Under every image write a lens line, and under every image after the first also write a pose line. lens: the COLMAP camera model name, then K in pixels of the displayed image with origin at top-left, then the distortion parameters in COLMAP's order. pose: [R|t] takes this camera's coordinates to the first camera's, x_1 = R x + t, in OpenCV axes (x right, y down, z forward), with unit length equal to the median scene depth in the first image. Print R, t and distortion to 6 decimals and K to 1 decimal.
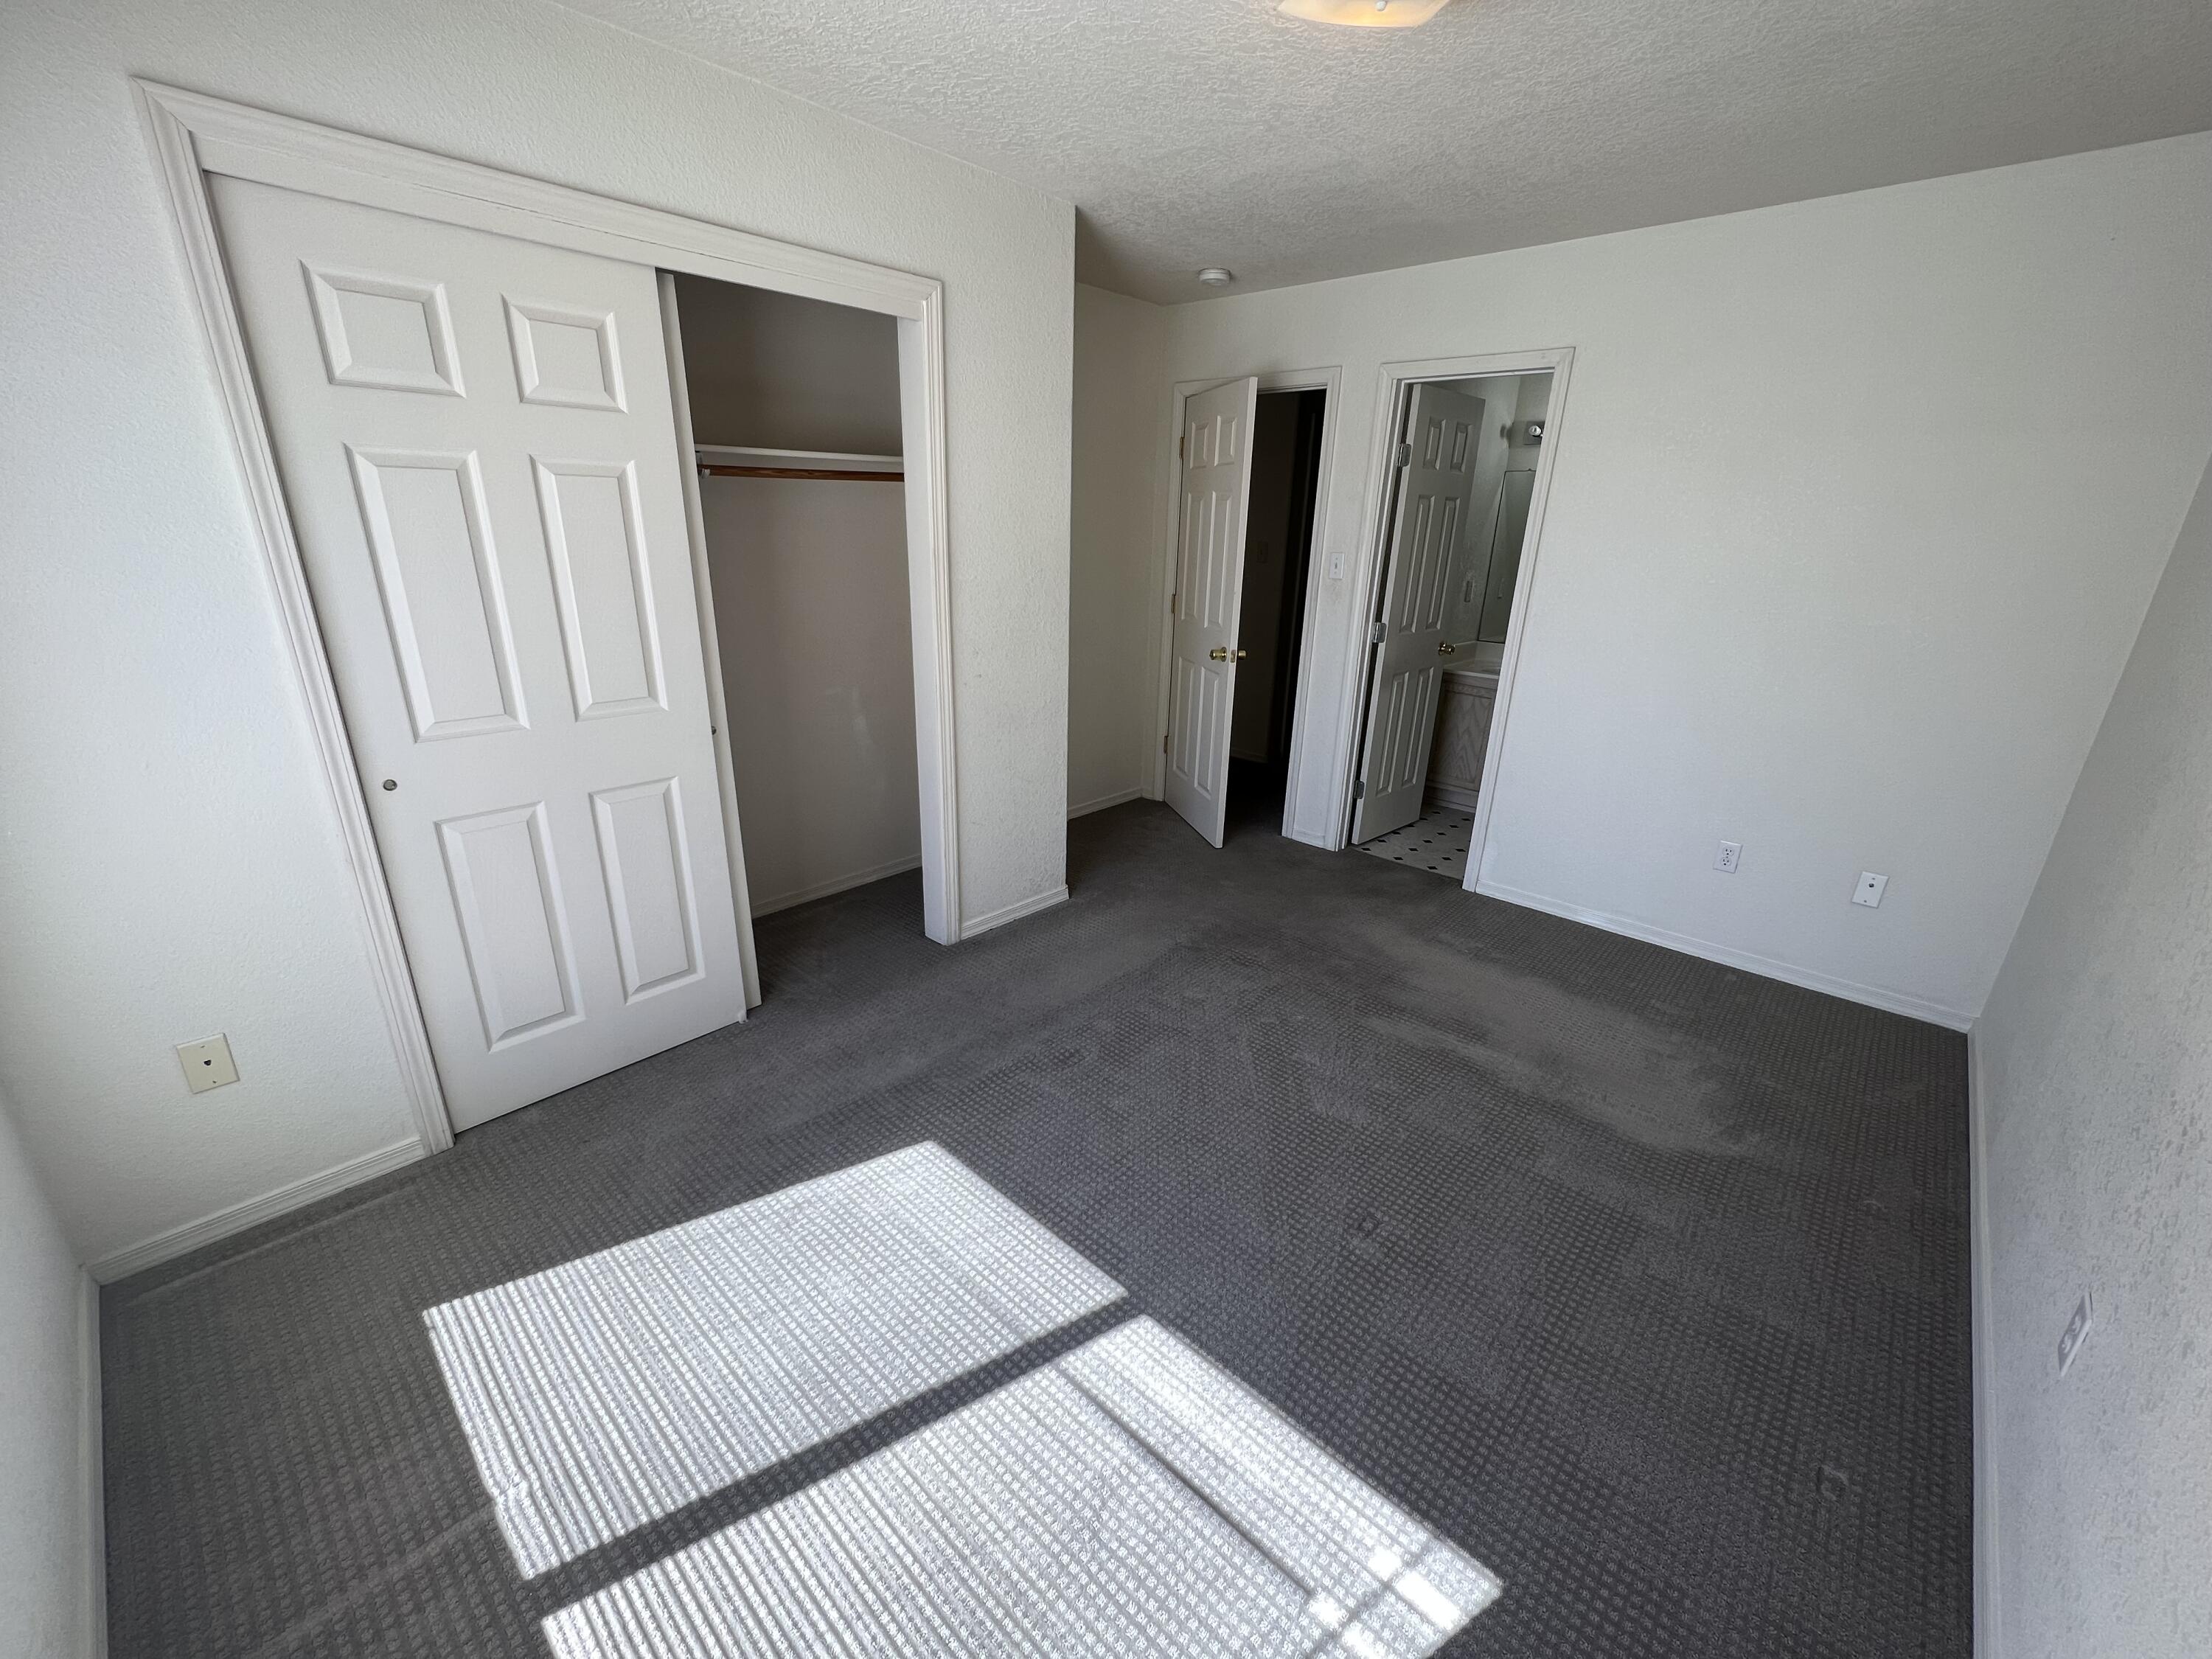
lens RADIAL K [[883.8, 0, 1097.2], [0, 883.8, 831.1], [0, 0, 1]] dist [-0.001168, 0.001097]
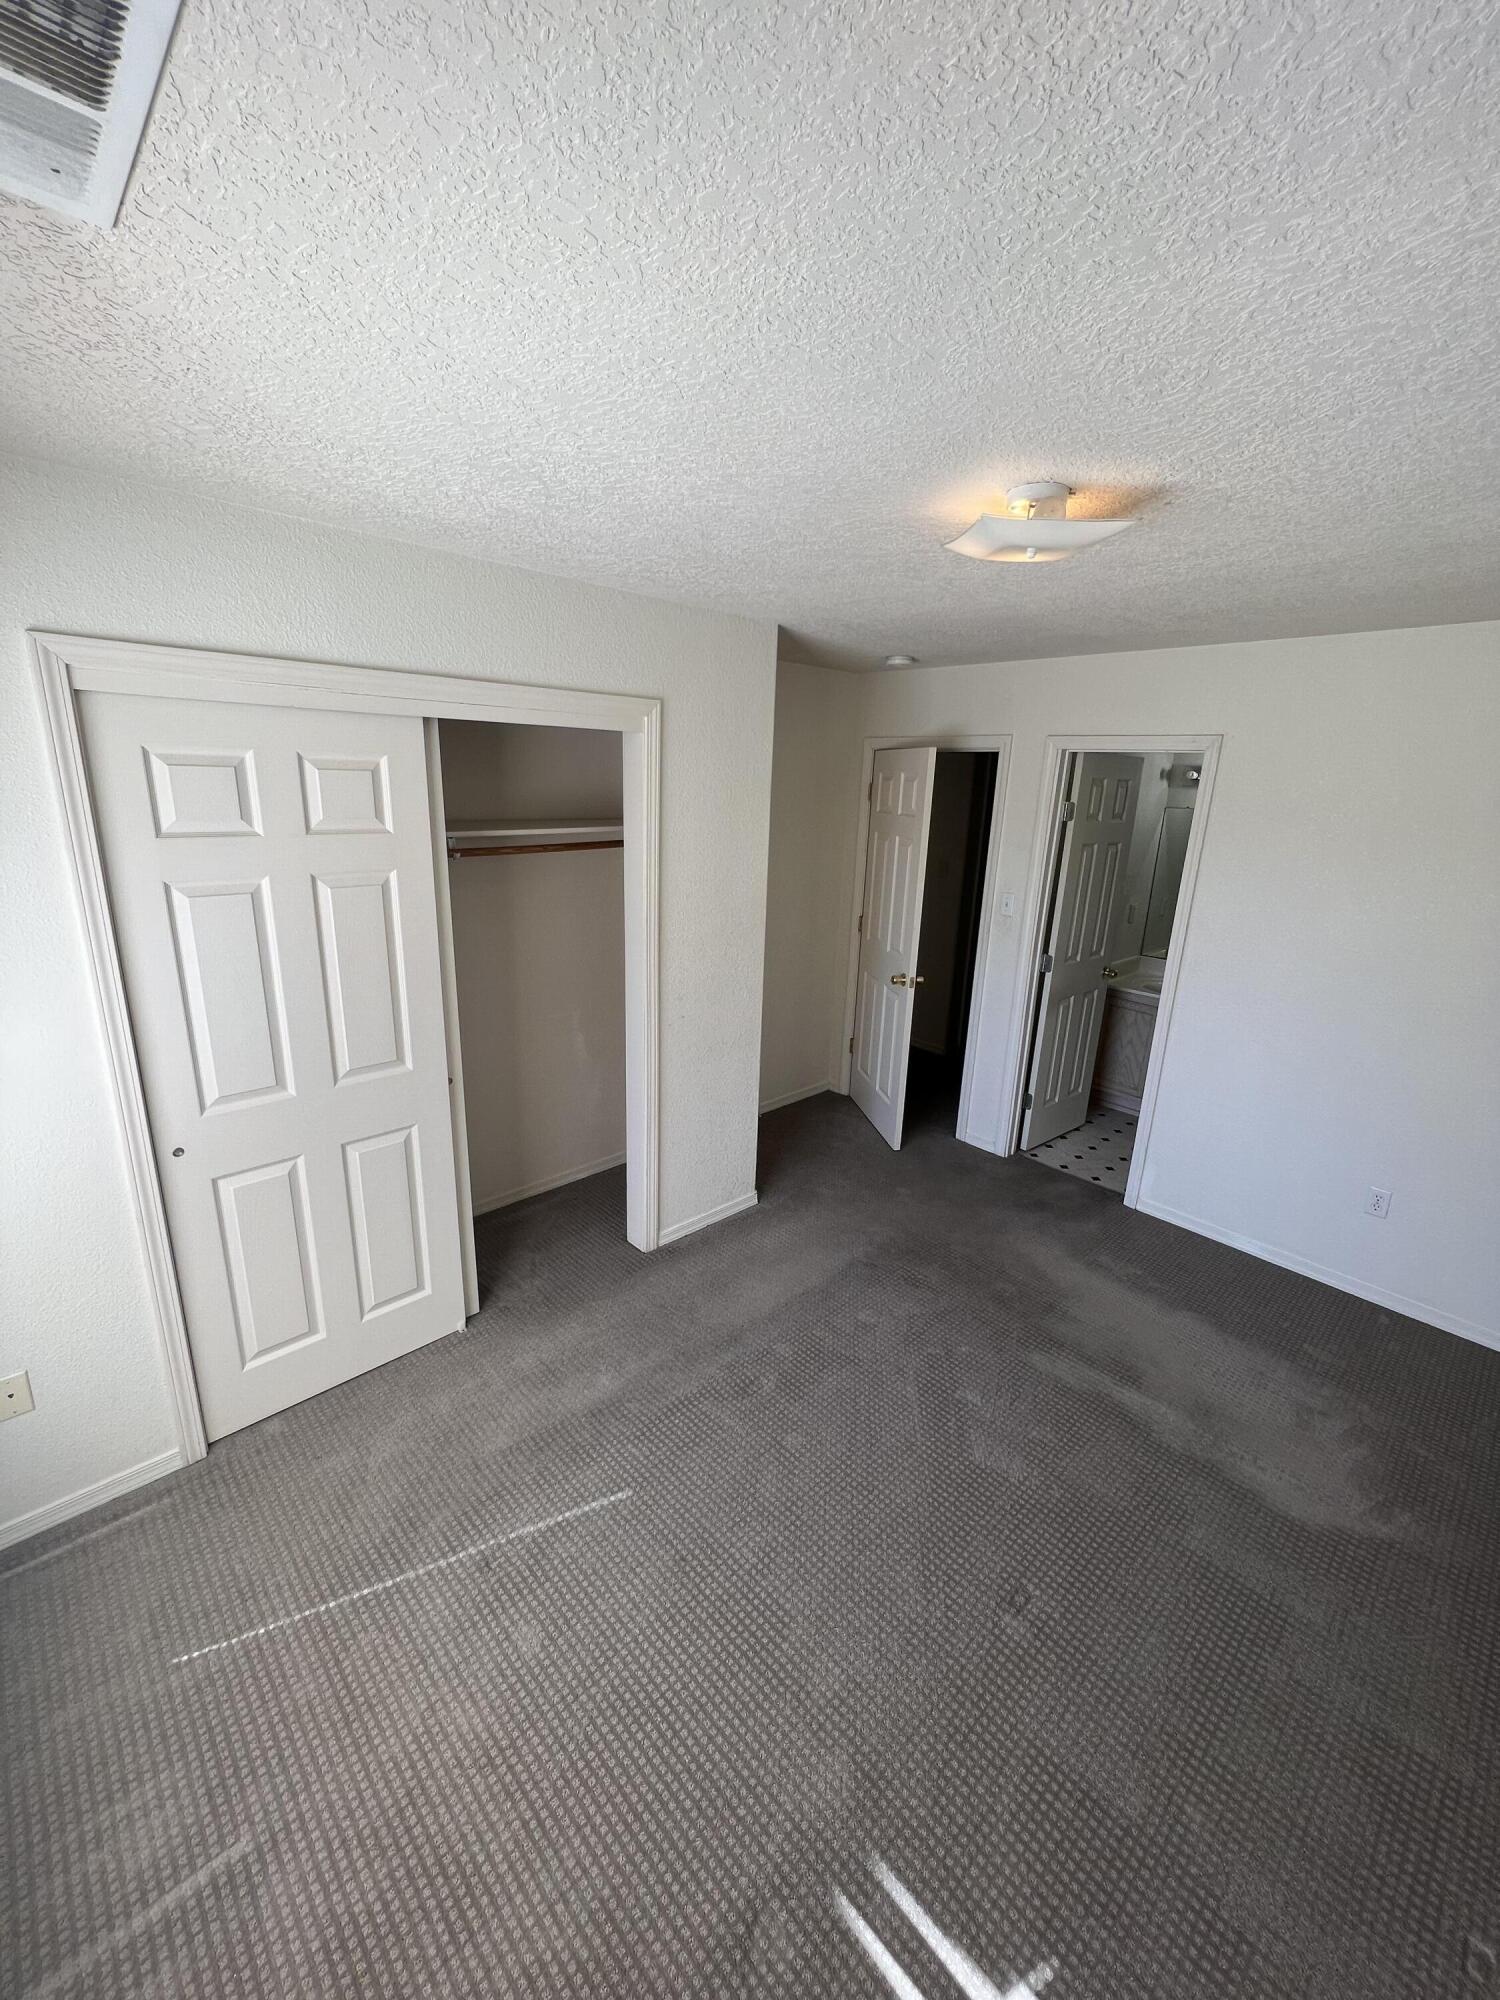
lens RADIAL K [[799.1, 0, 745.7], [0, 799.1, 1000.3], [0, 0, 1]] dist [0.001545, 0.000177]
pose [[0.997574, 0.026348, -0.064436, 0.017577], [-0.030812, 0.997121, -0.069288, -0.173204], [0.062425, 0.071105, 0.995514, -0.027606]]
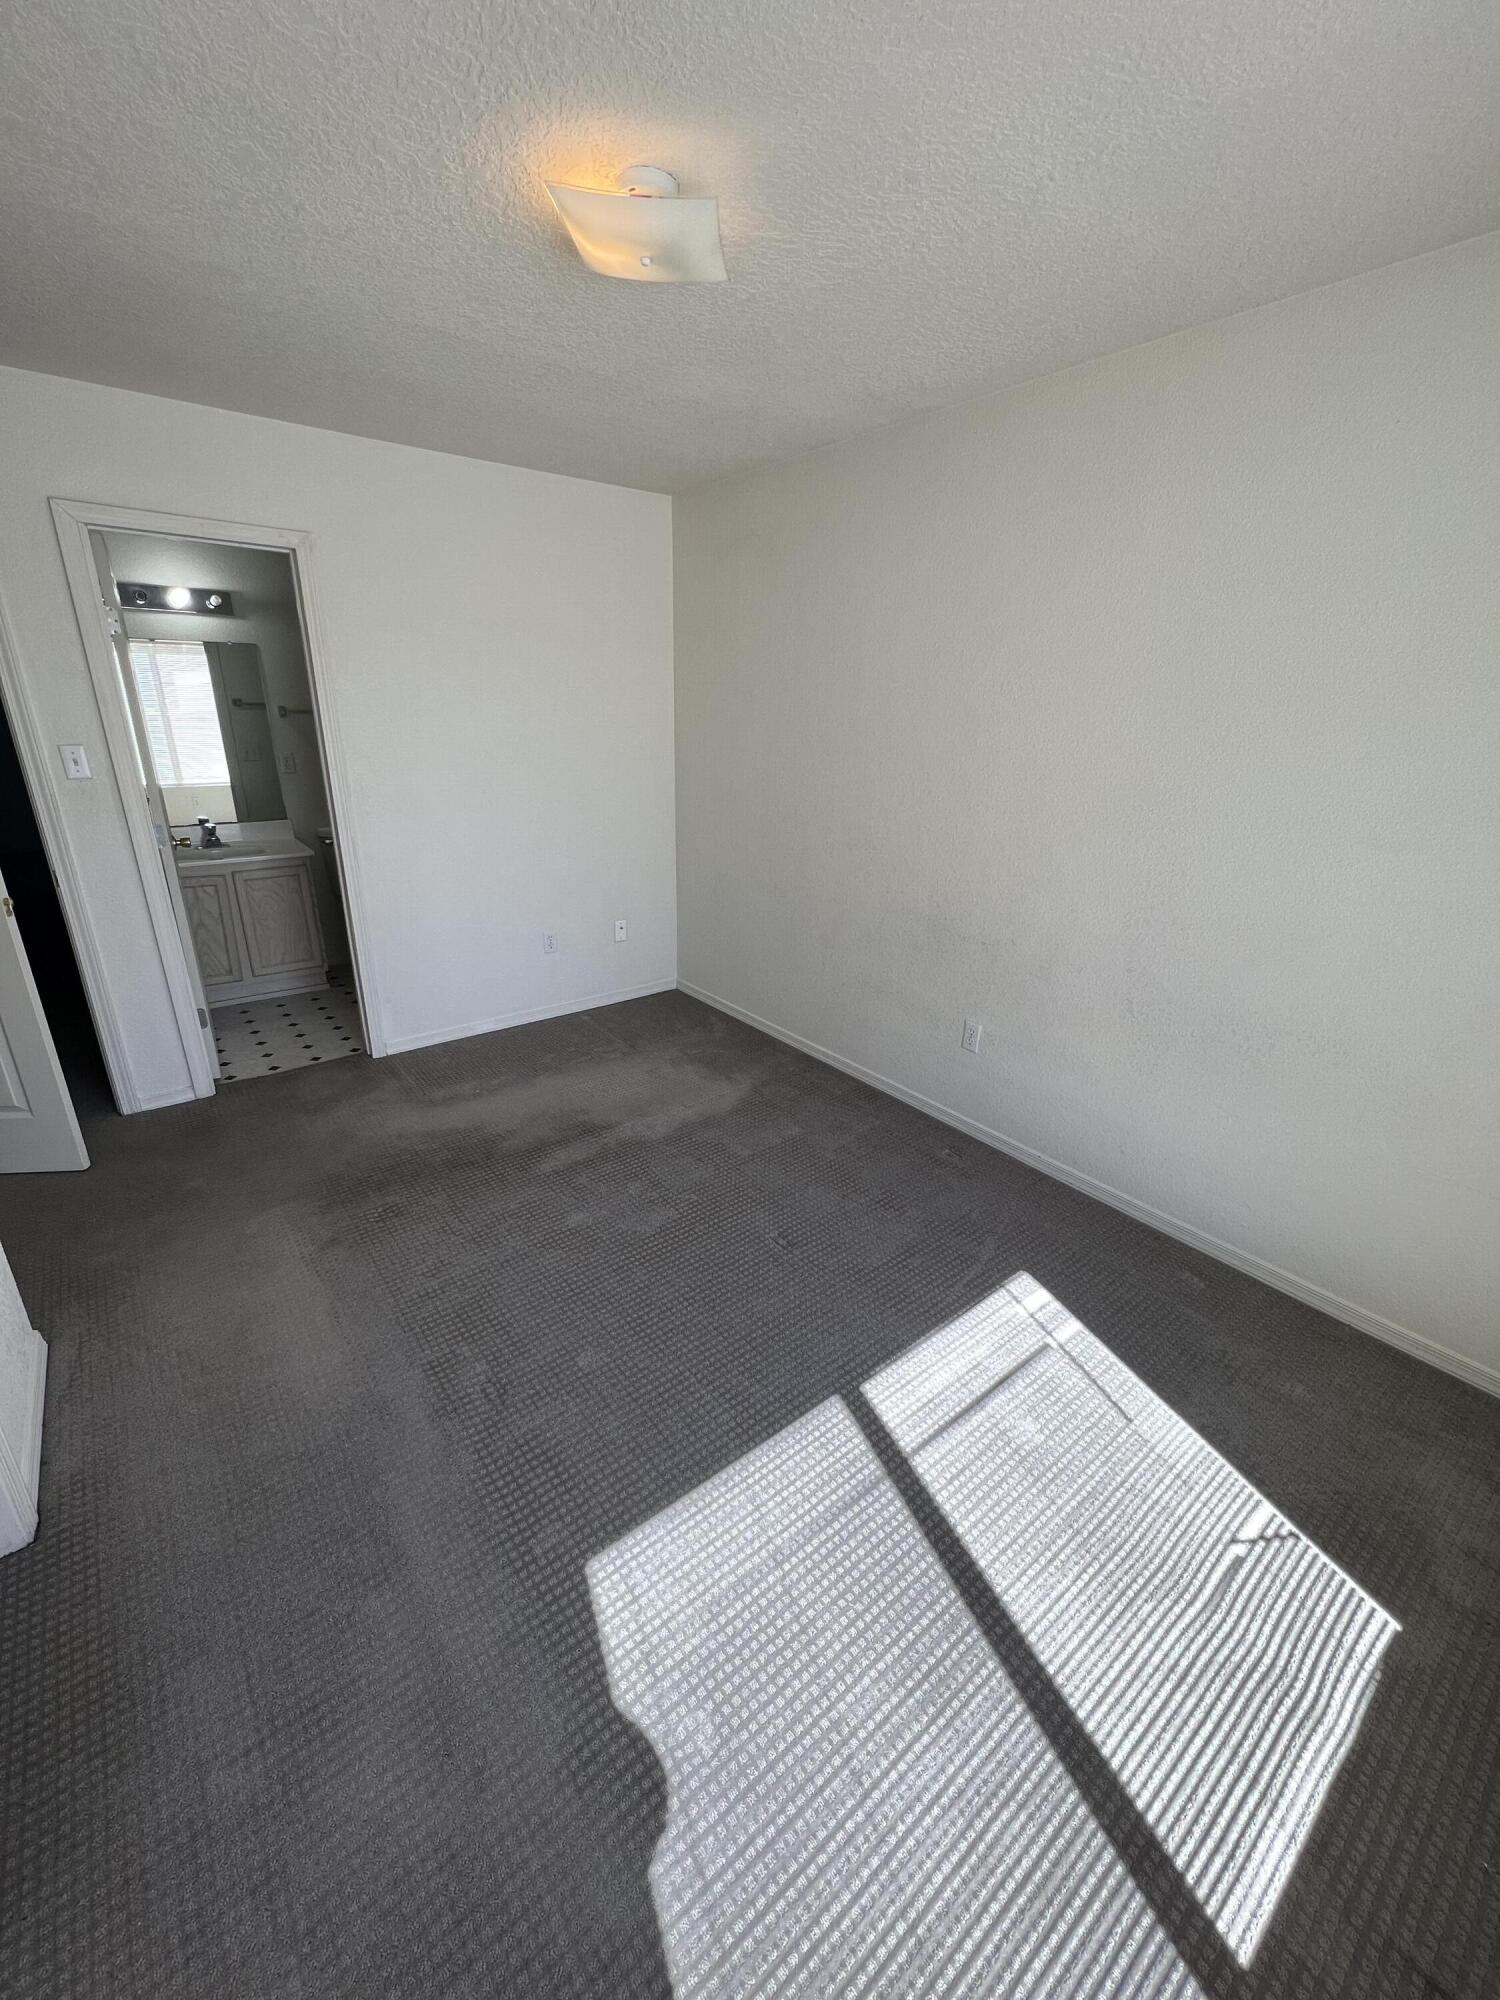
lens RADIAL K [[798.9, 0, 757.8], [0, 798.9, 994.5], [0, 0, 1]] dist [0.000678, 0.000702]
pose [[0.151462, -0.360781, 0.920270, -0.607458], [0.315227, 0.900029, 0.300964, -0.244216], [-0.936852, 0.244509, 0.250049, 0.557076]]
